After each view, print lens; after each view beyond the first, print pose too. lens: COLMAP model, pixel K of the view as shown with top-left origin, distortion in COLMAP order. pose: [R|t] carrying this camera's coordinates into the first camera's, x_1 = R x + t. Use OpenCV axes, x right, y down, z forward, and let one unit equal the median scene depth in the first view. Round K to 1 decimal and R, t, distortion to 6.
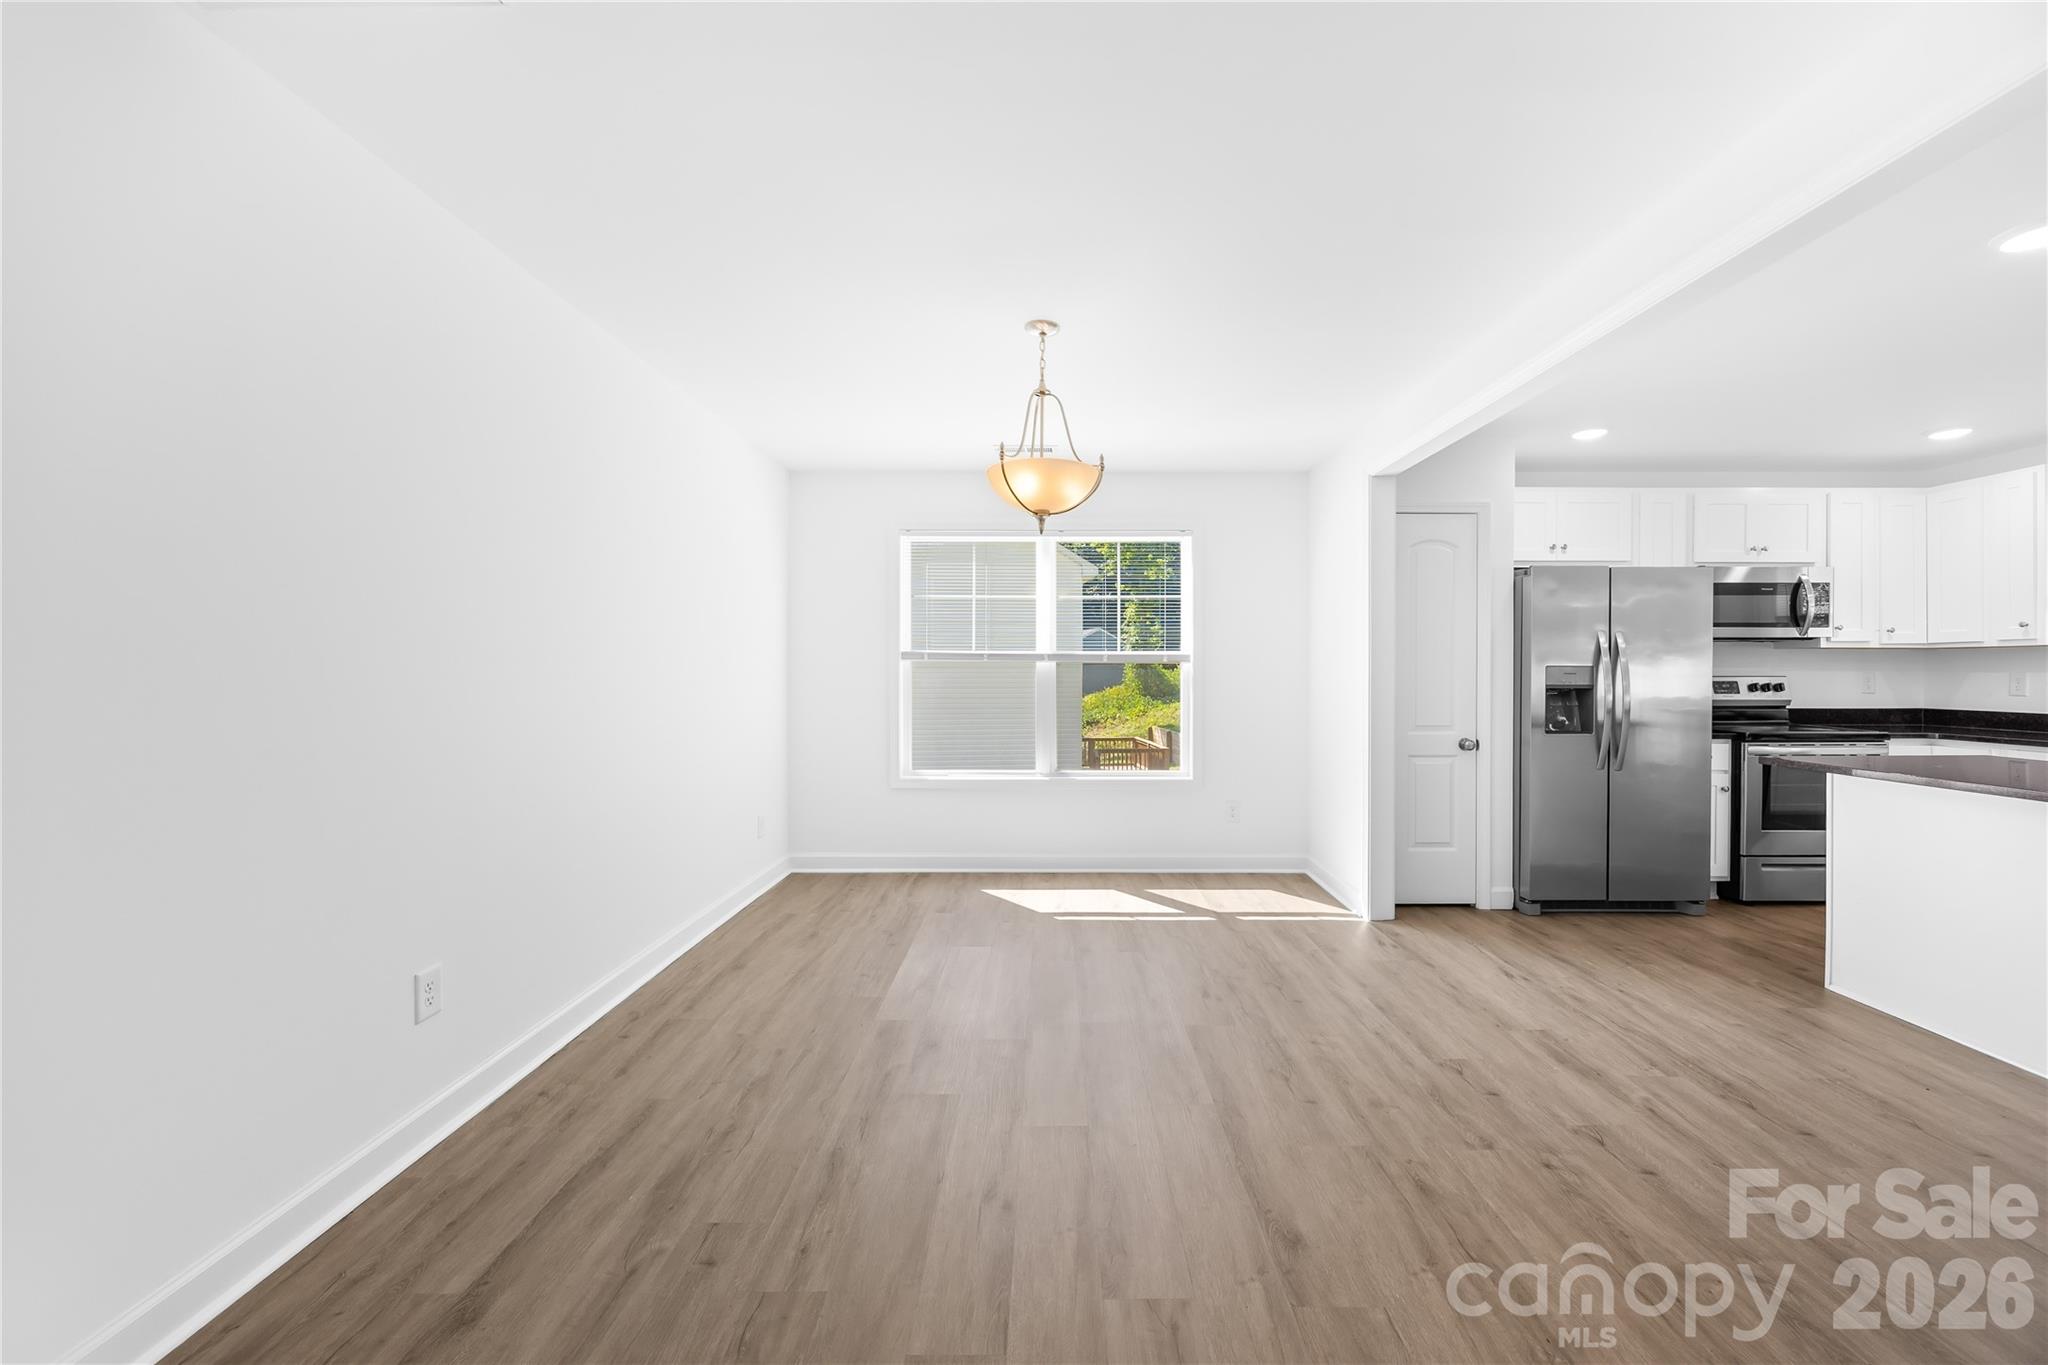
lens RADIAL K [[784.1, 0, 1041.5], [0, 784.1, 680.6], [0, 0, 1]] dist [-0.003836, -0.000251]
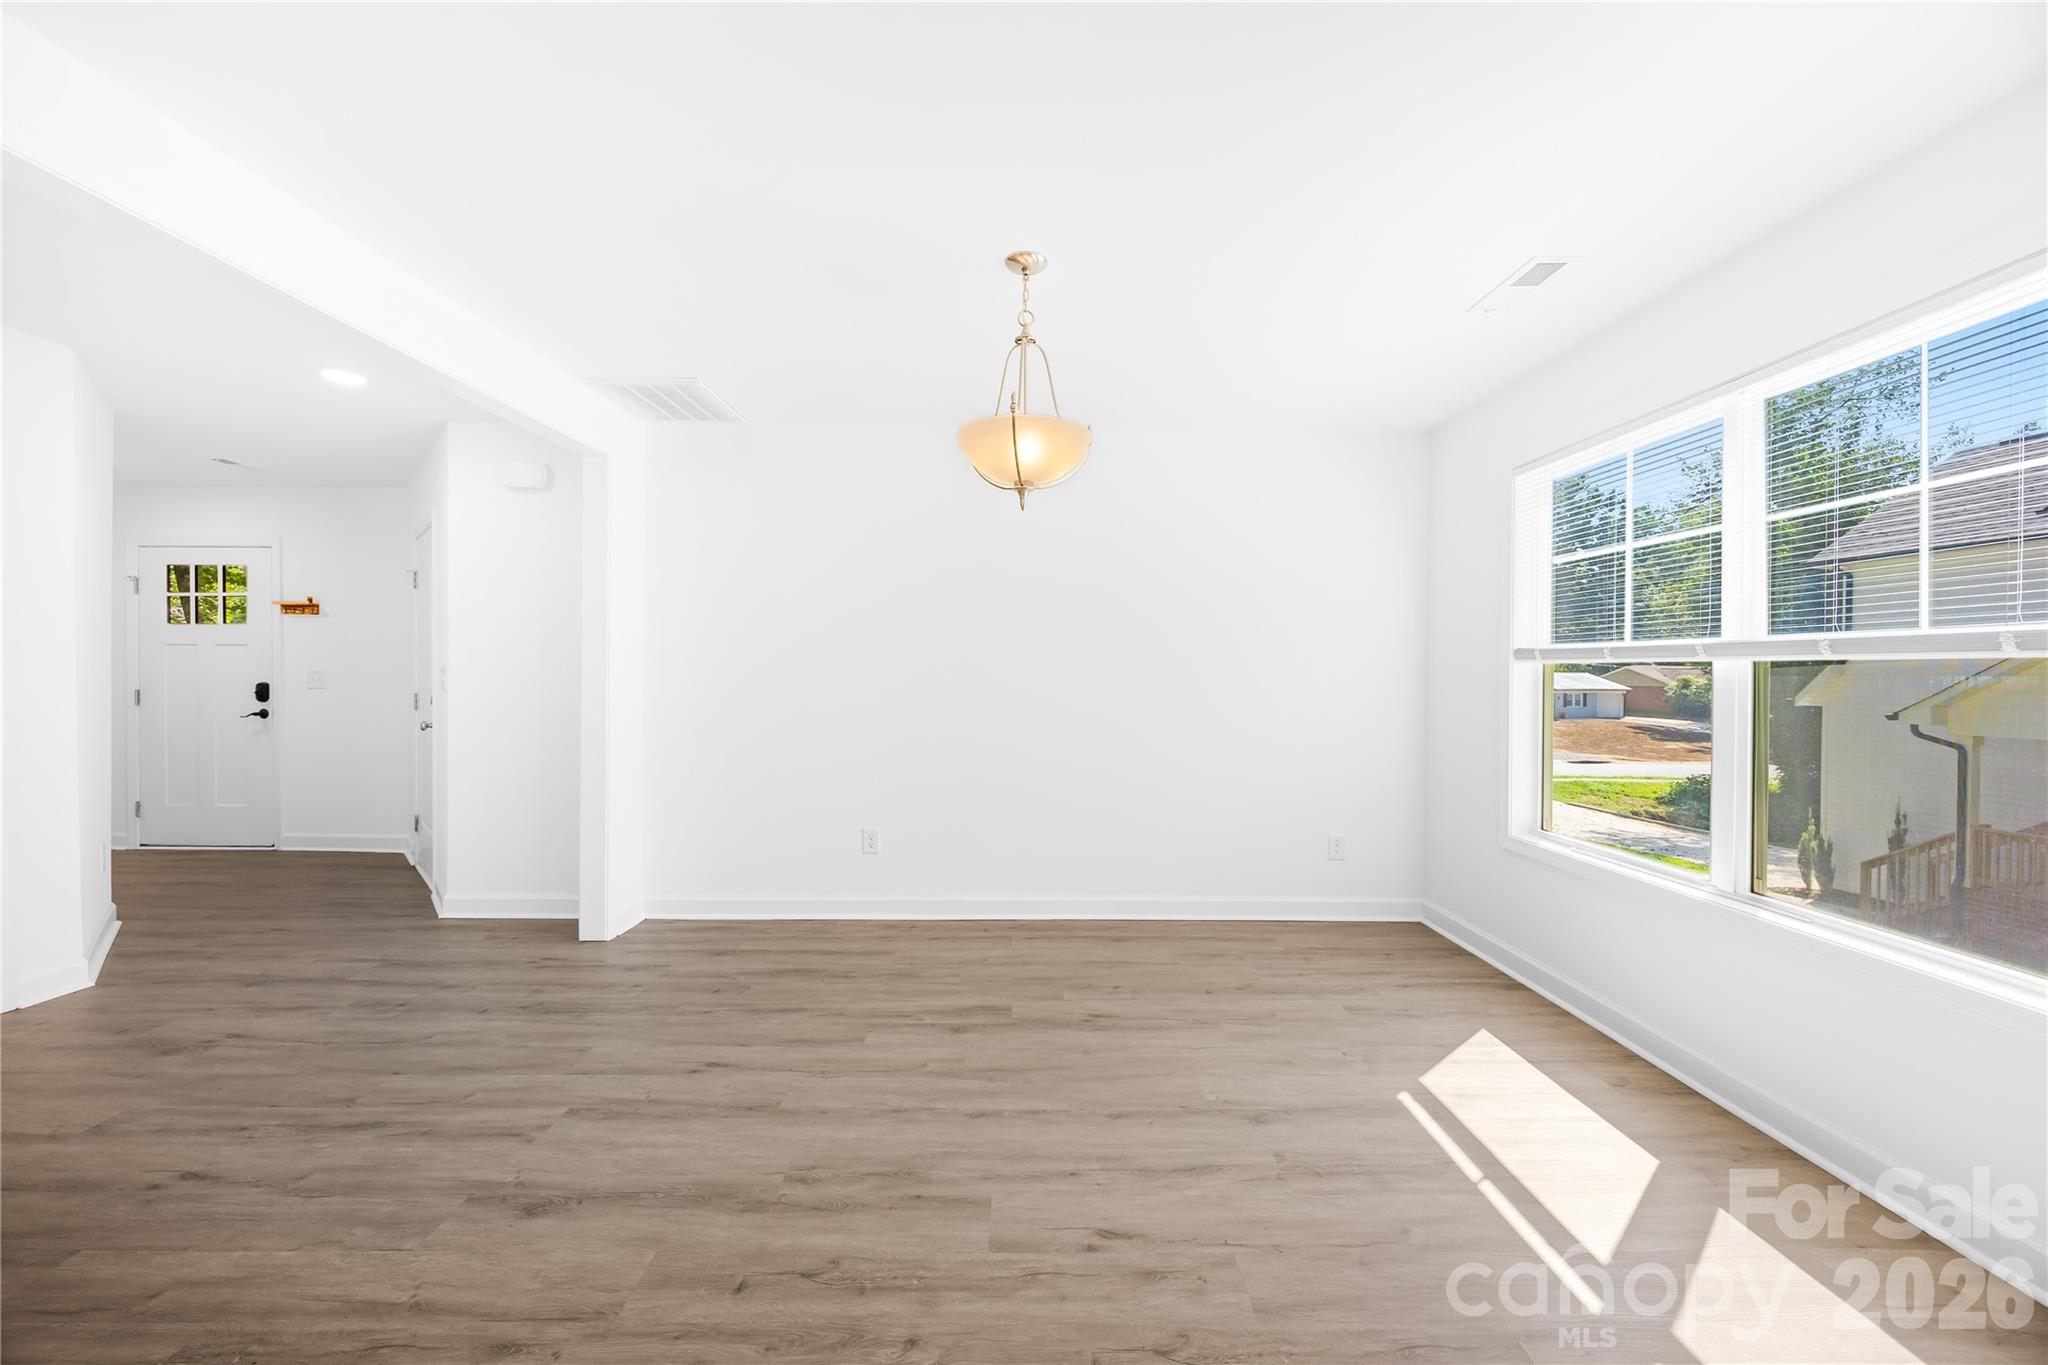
lens RADIAL K [[784.1, 0, 1028.0], [0, 784.1, 673.4], [0, 0, 1]] dist [-0.003836, -0.000251]
pose [[0.018846, 0.000738, -0.999822, 0.579099], [-0.019887, 0.999802, 0.000364, -0.007254], [0.999625, 0.019877, 0.018857, 0.682744]]
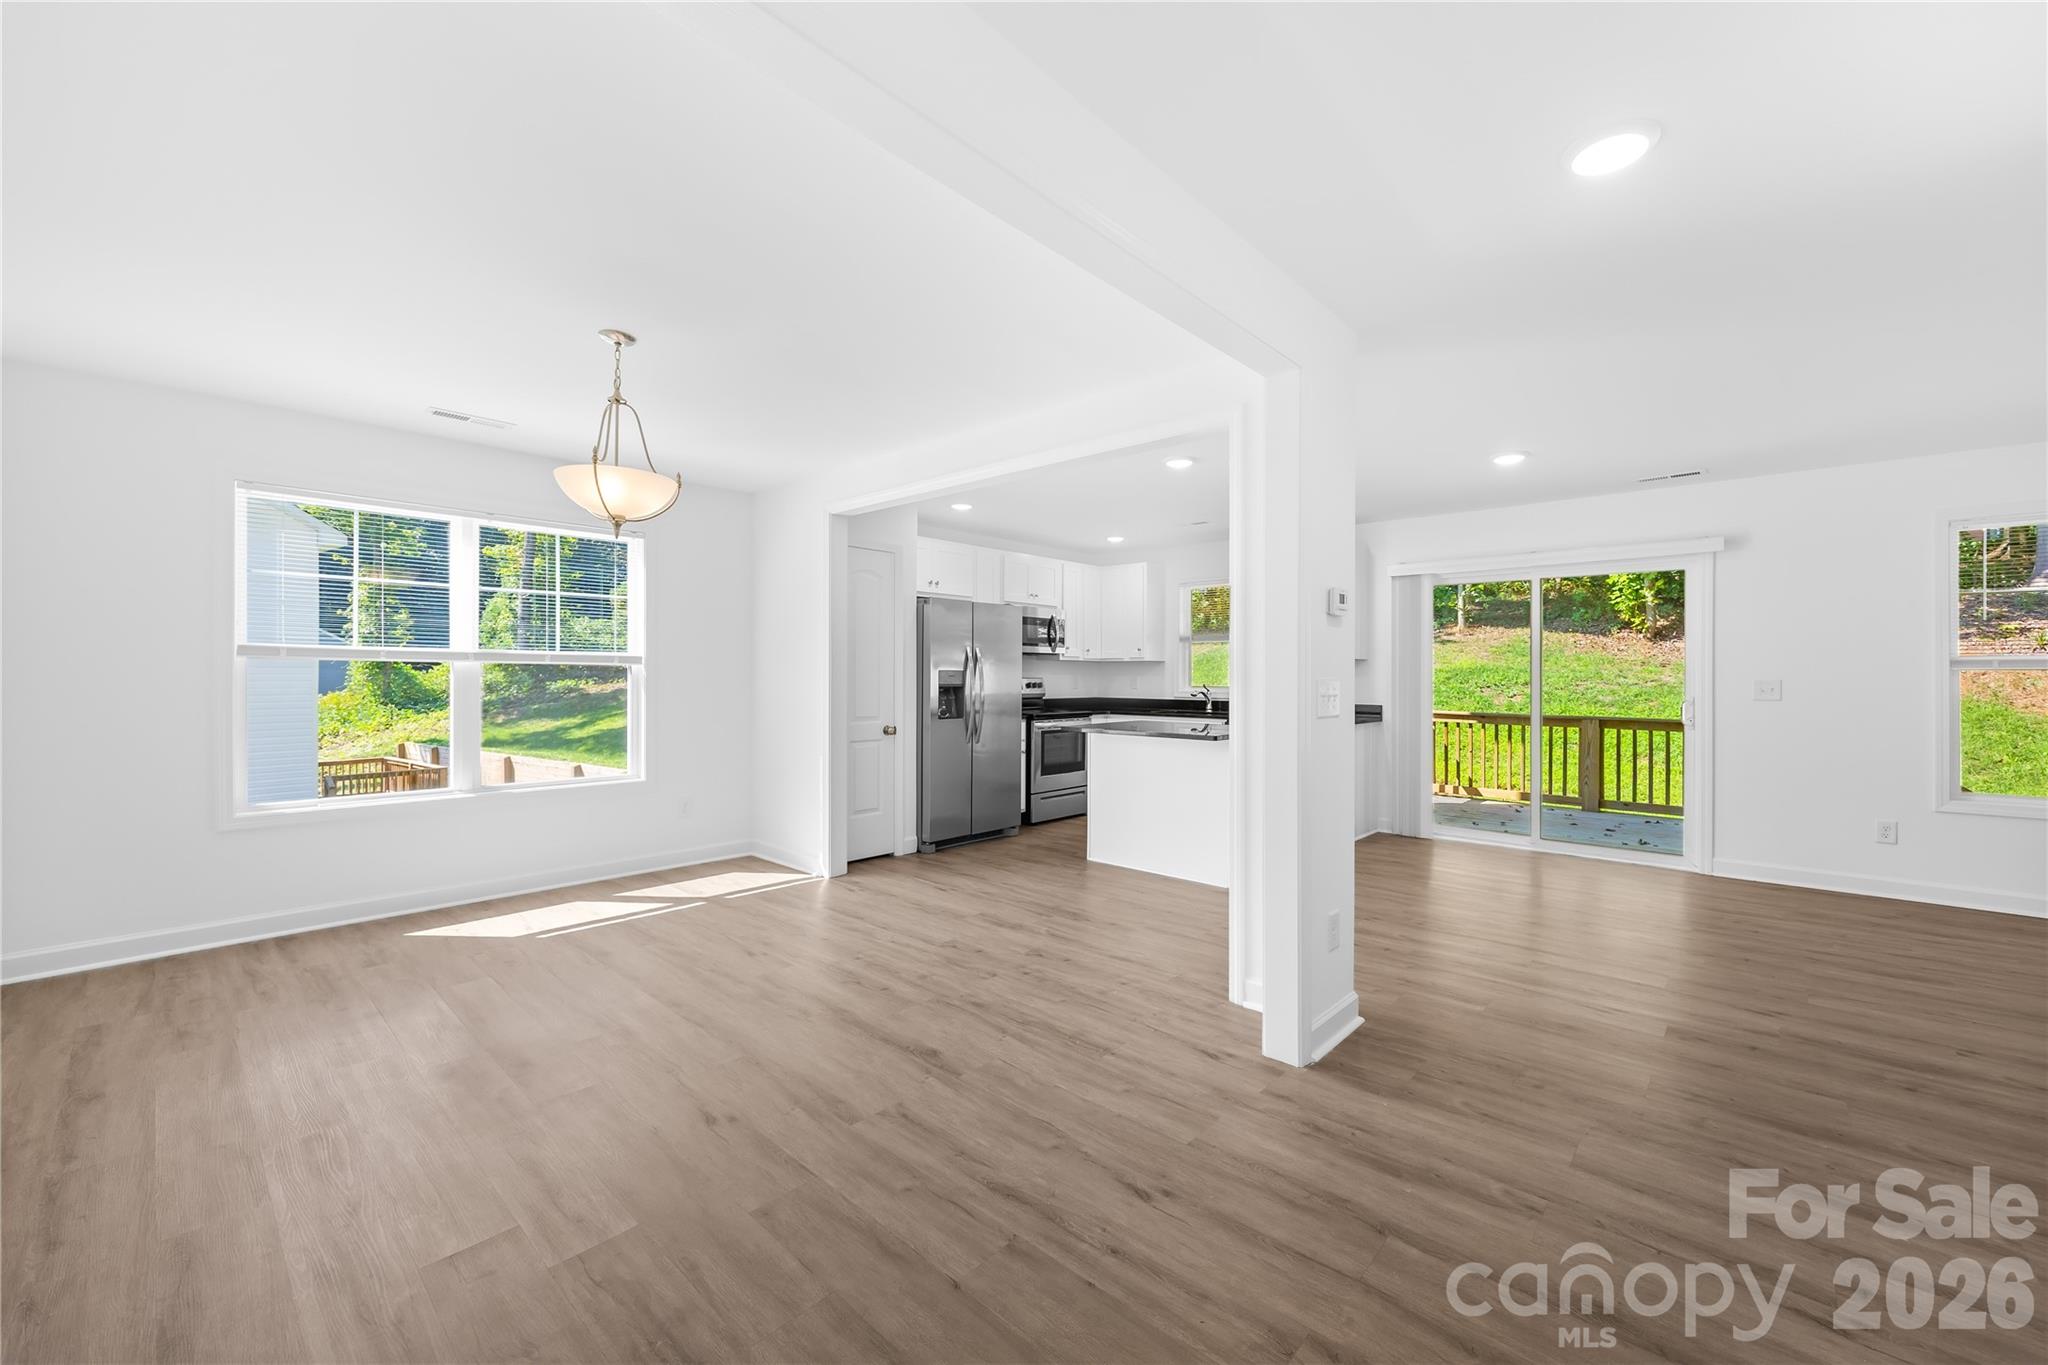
lens RADIAL K [[813.2, 0, 1040.5], [0, 813.2, 672.0], [0, 0, 1]] dist [-0.006295, 0.000005]
pose [[0.664824, 0.006618, 0.746970, -0.297329], [0.003840, 0.999917, -0.012277, 0.002533], [-0.746990, 0.011030, 0.664744, -0.082893]]
